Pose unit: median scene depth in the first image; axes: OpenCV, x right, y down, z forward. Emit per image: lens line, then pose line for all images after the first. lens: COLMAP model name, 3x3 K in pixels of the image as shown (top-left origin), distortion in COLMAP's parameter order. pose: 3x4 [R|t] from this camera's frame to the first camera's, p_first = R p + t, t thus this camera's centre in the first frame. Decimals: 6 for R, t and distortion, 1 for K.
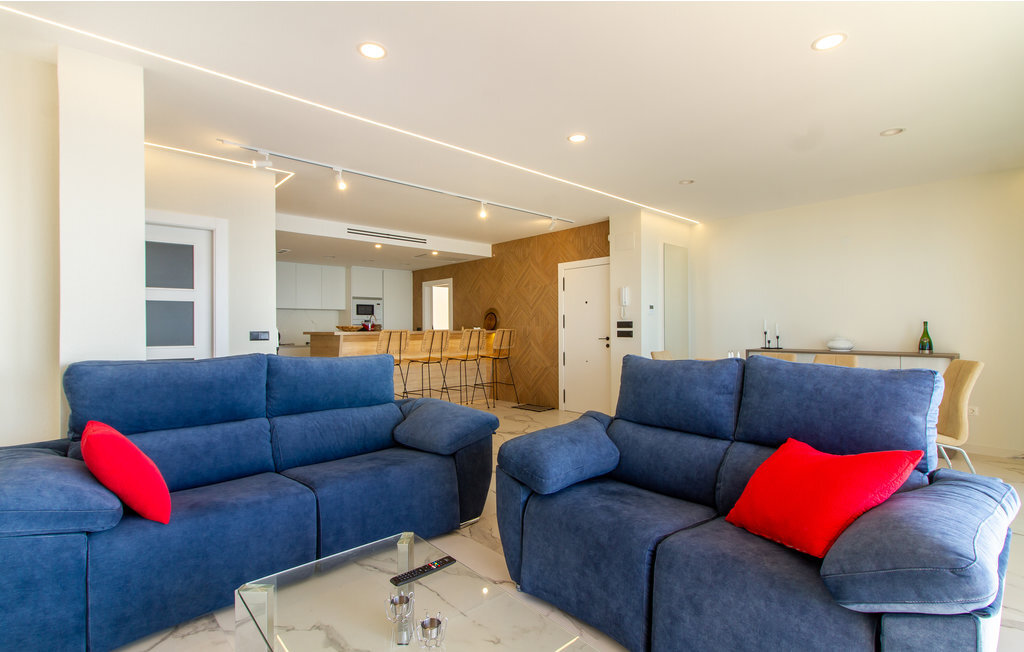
lens RADIAL K [[478.1, 0, 512.0], [0, 478.1, 326.0], [0, 0, 1]] dist [0.001028, 0.000089]
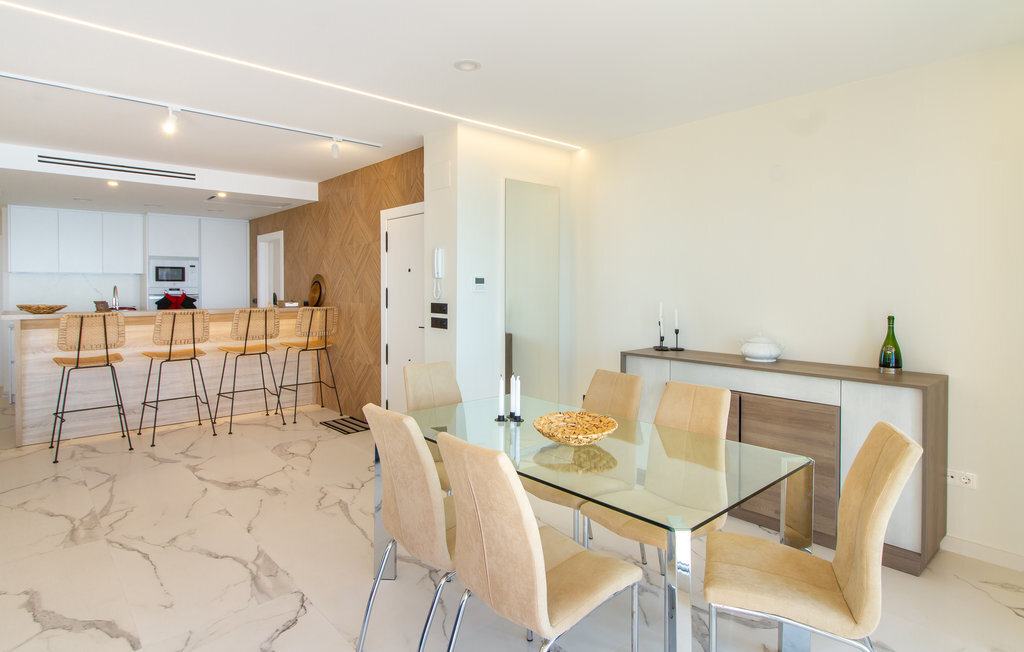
lens RADIAL K [[551.3, 0, 508.7], [0, 551.3, 295.7], [0, 0, 1]] dist [-0.001853, -0.000656]
pose [[0.999815, 0.006883, -0.017968, 0.299355], [-0.006475, 0.999722, 0.022674, -0.031964], [0.018120, -0.022554, 0.999581, 0.243132]]
